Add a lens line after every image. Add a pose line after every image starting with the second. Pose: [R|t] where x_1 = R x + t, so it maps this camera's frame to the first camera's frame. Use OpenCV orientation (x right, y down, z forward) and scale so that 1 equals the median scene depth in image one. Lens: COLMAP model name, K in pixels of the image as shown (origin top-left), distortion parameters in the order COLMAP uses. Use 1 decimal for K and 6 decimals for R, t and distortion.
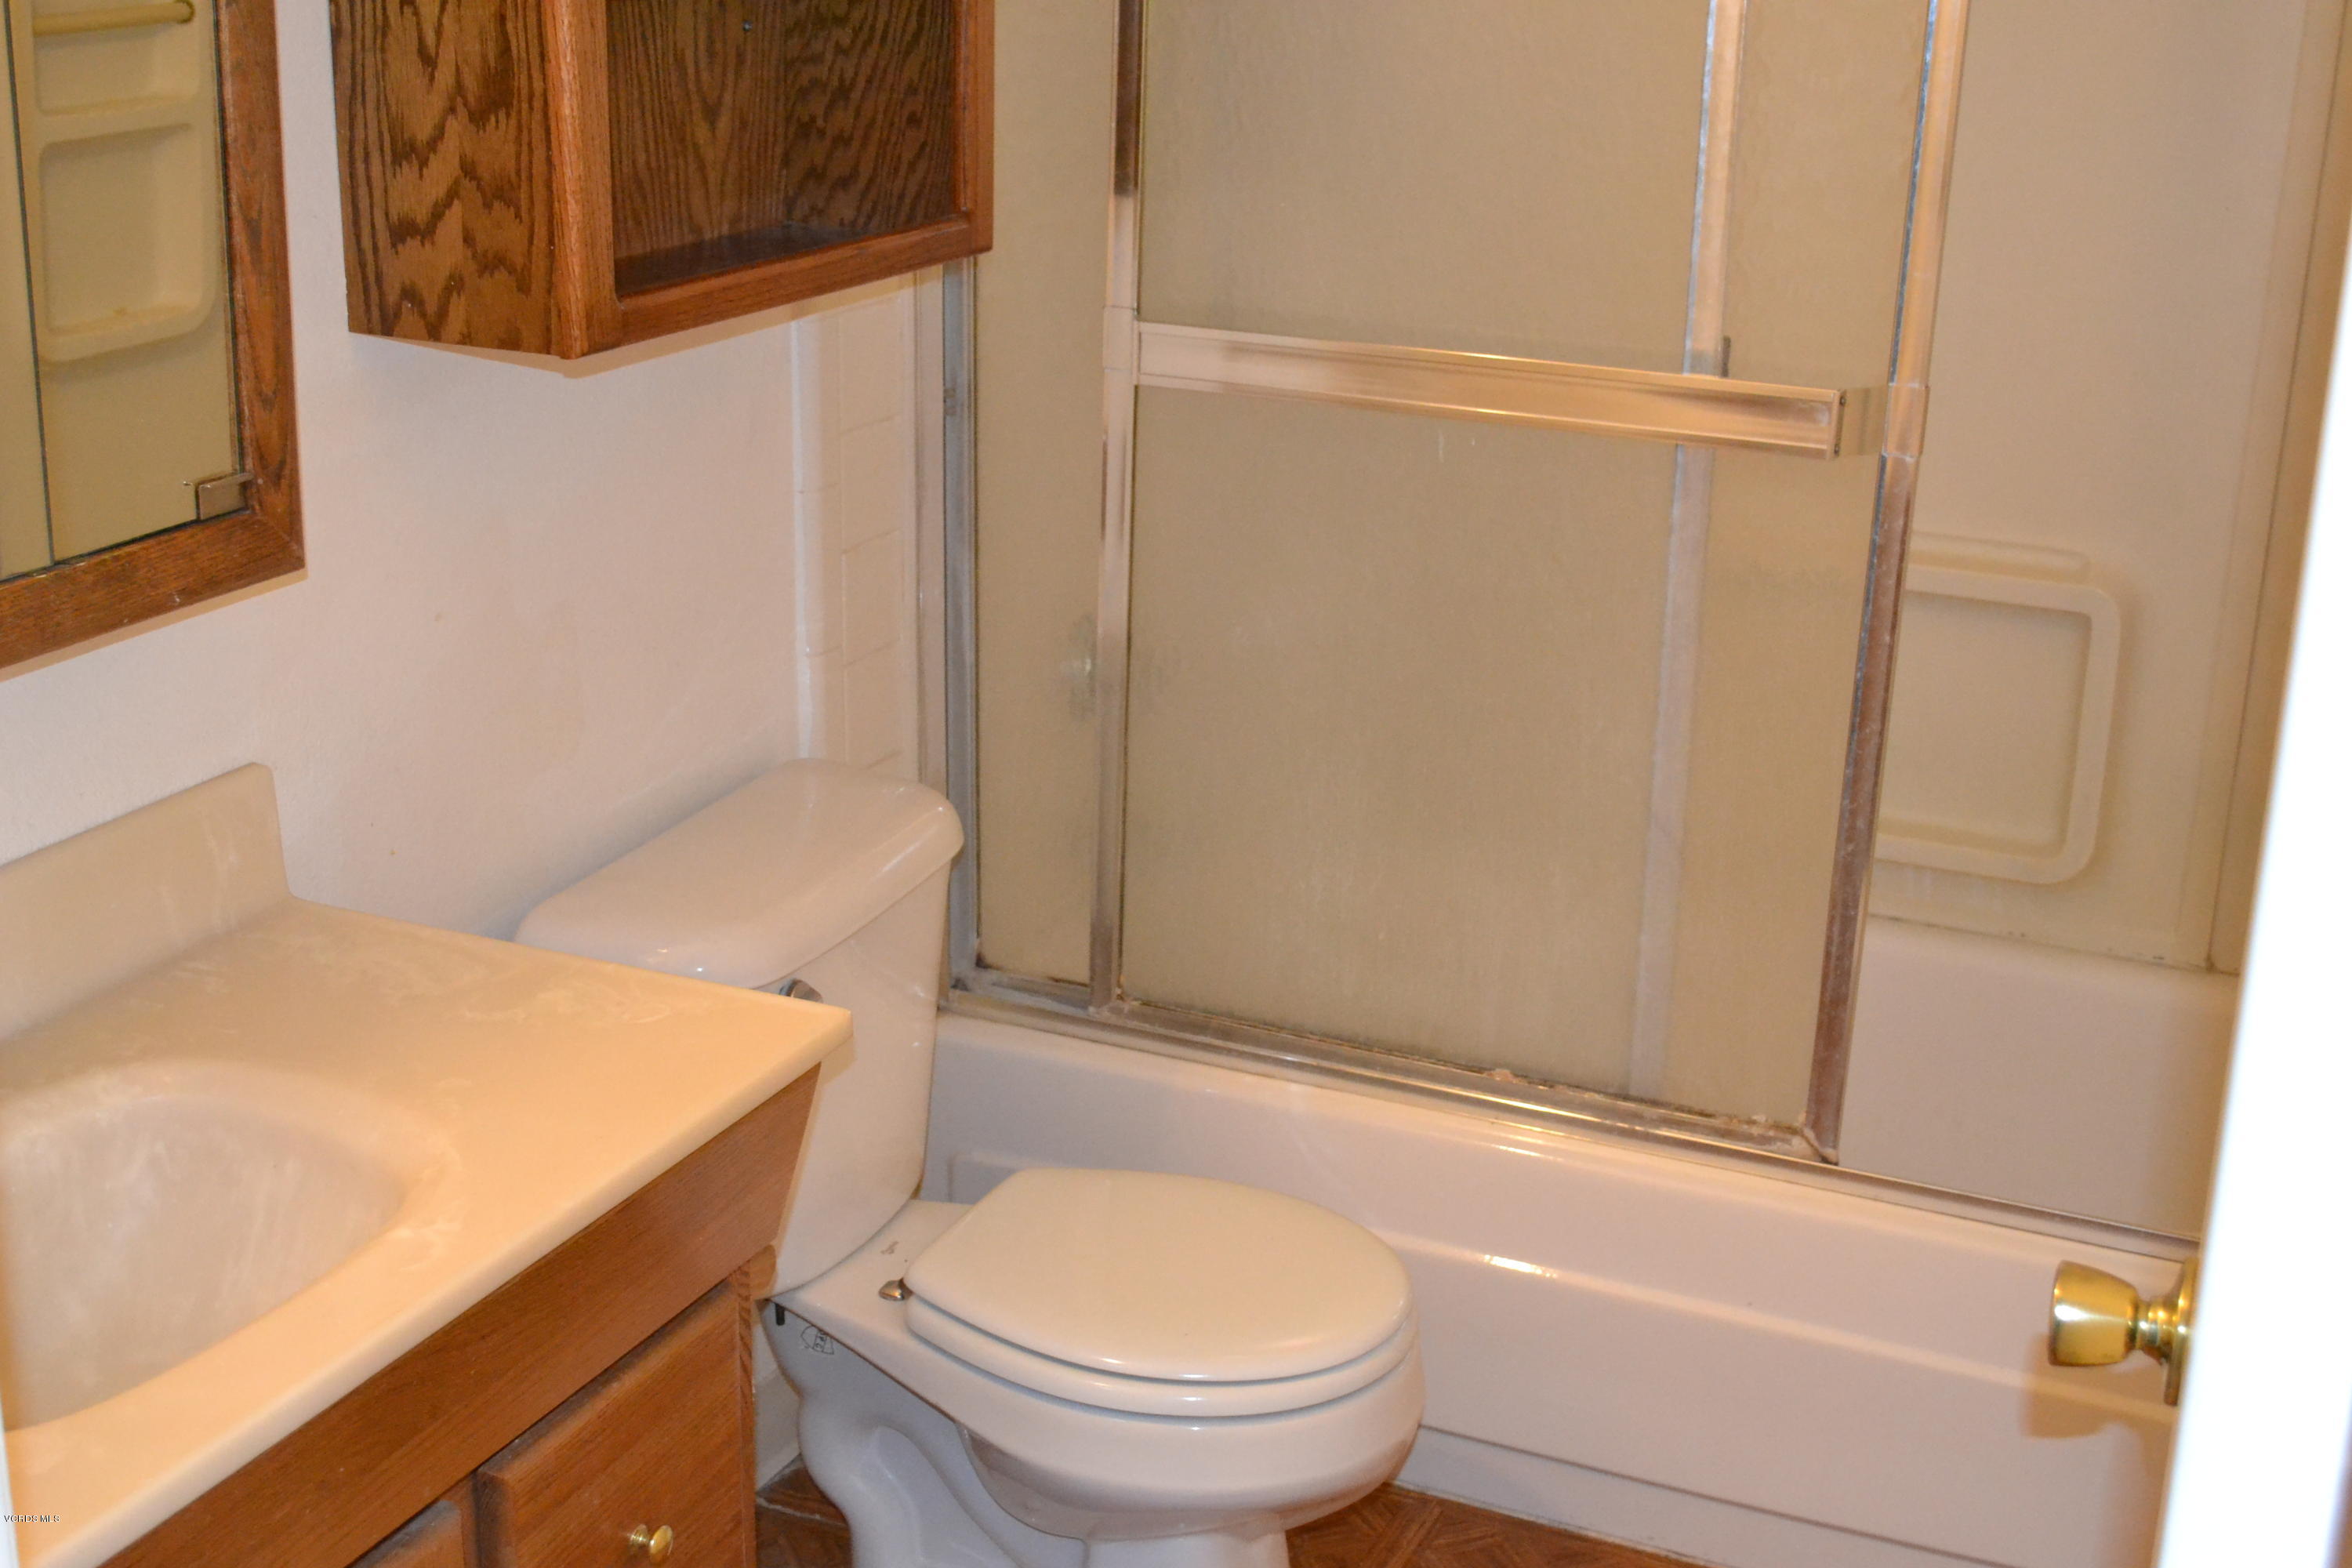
lens RADIAL K [[3015.4, 0, 1172.9], [0, 3015.4, 800.4], [0, 0, 1]] dist [-0.040086, 0.000000]
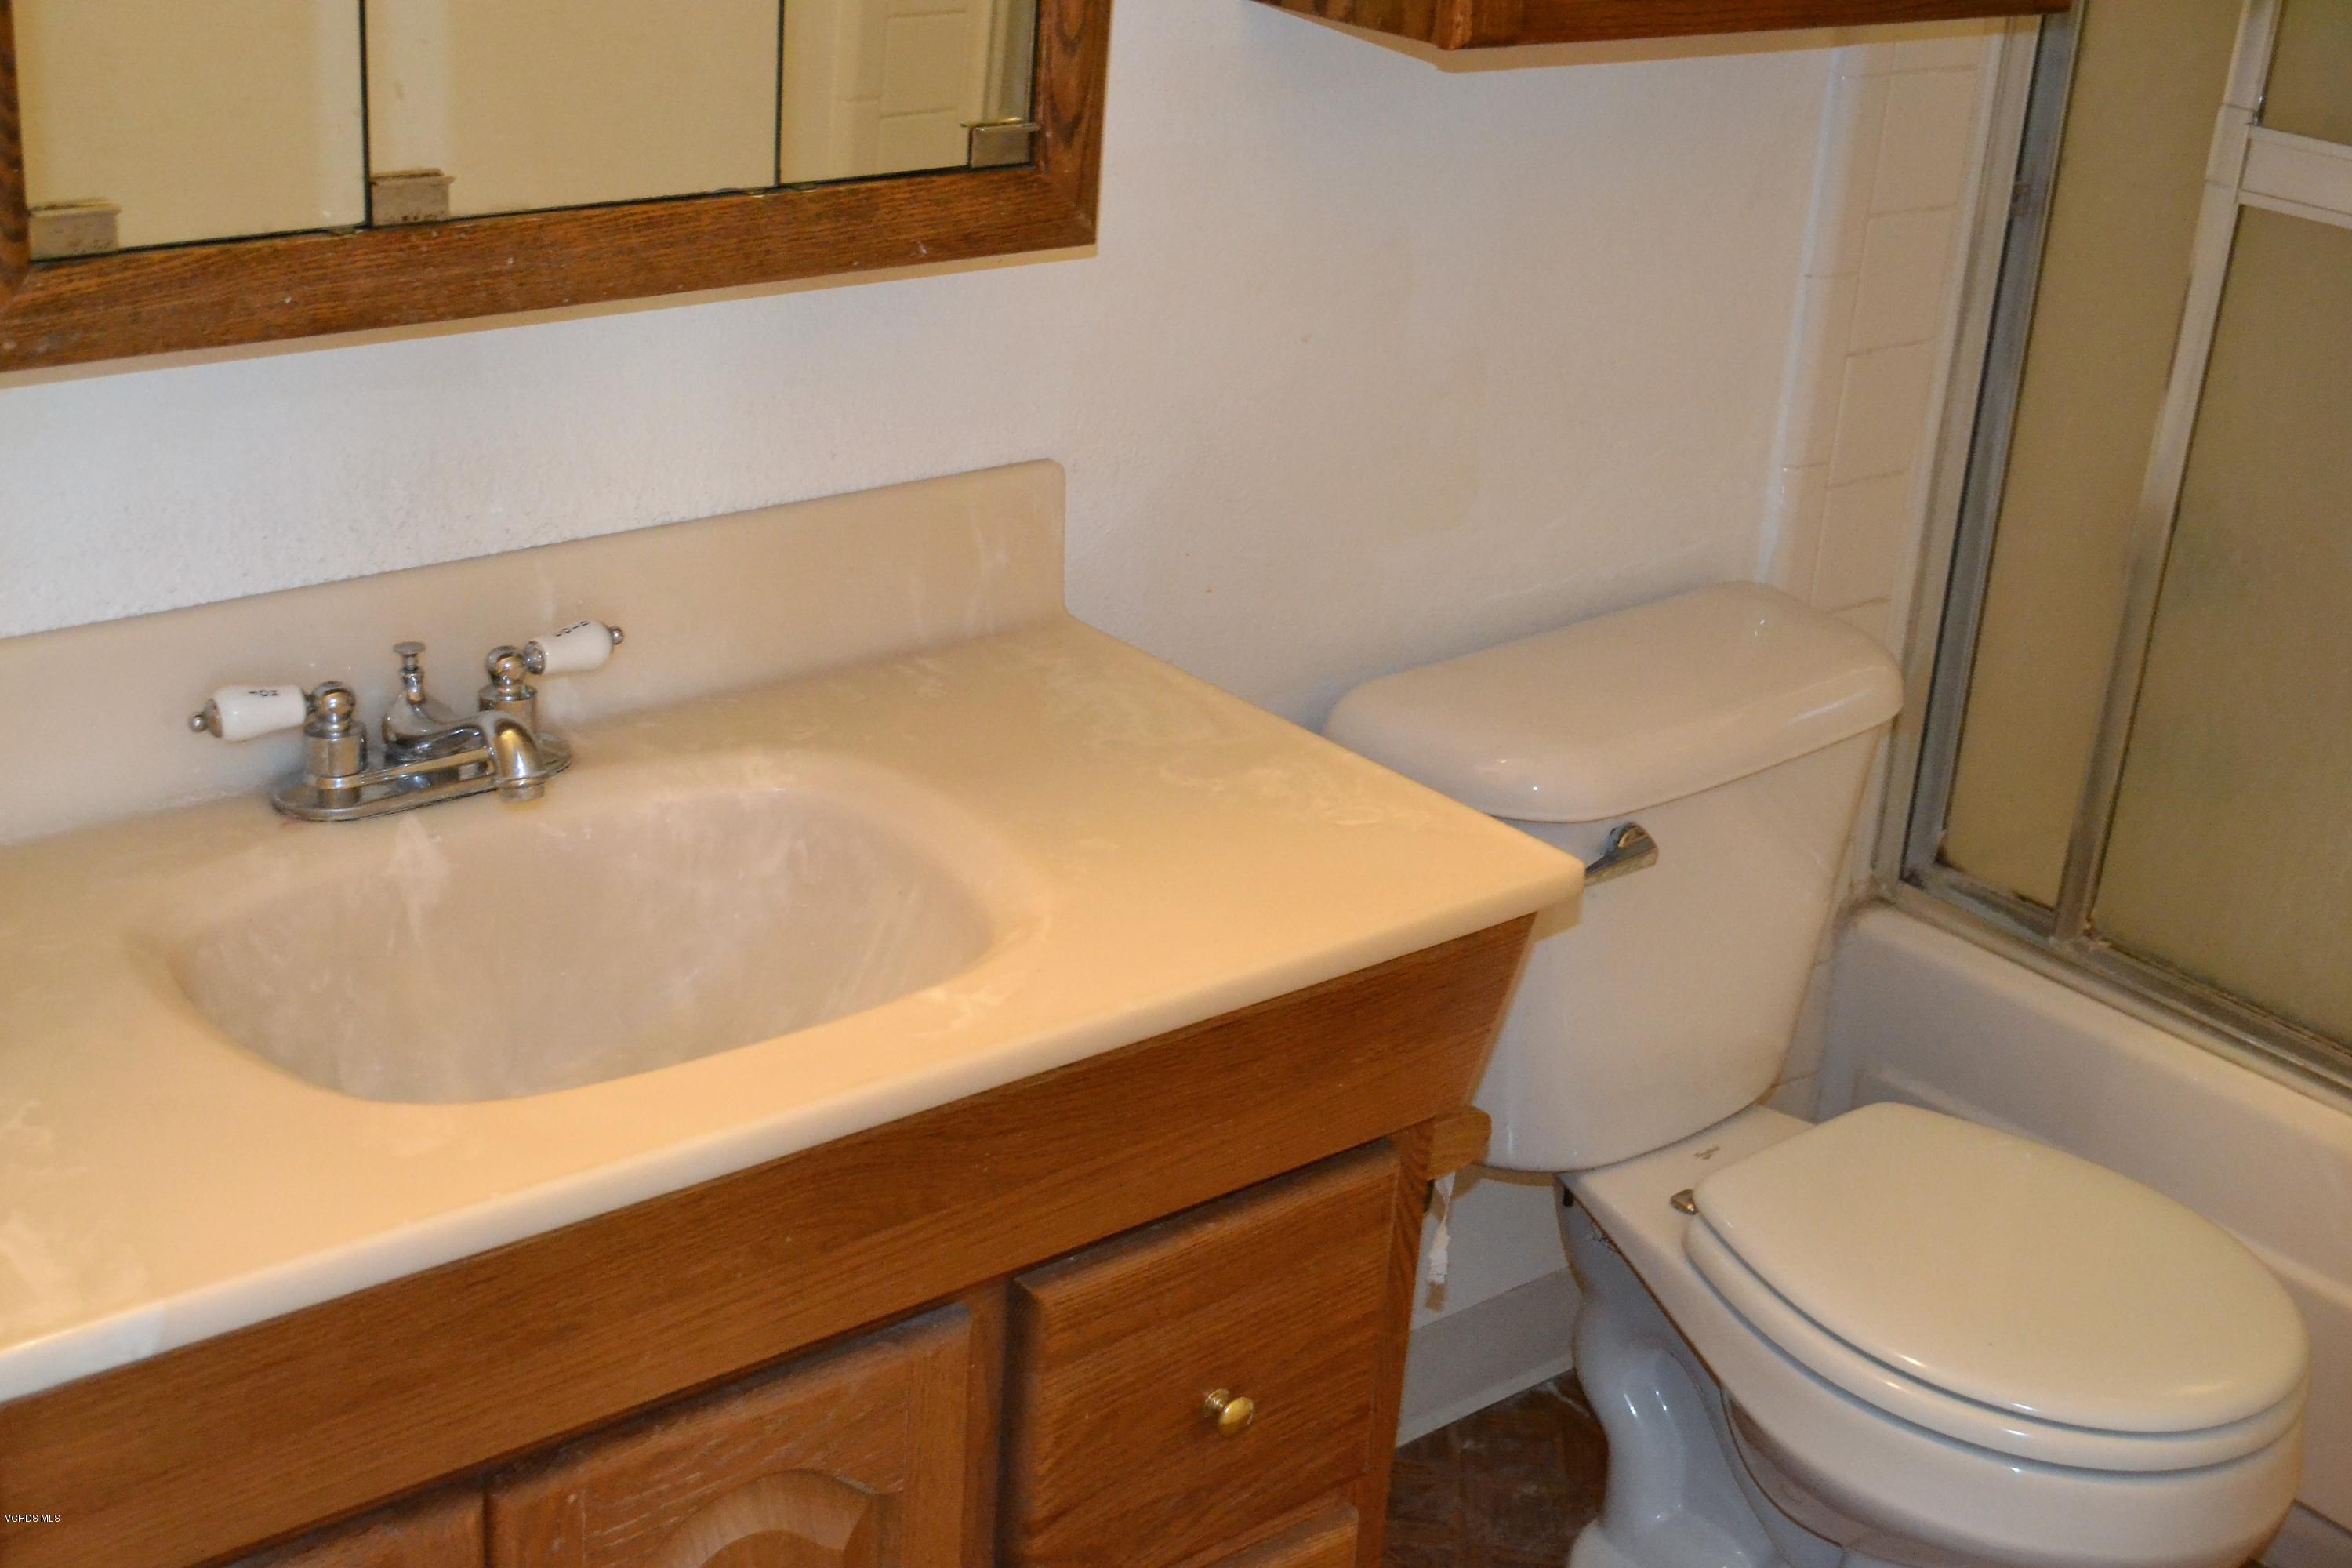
lens RADIAL K [[3015.4, 0, 1165.2], [0, 3015.4, 798.2], [0, 0, 1]] dist [-0.040086, 0.000000]
pose [[0.895807, 0.206347, -0.393637, 0.082811], [-0.184103, 0.978409, 0.093921, -0.003292], [0.404519, -0.011665, 0.914455, 0.142928]]
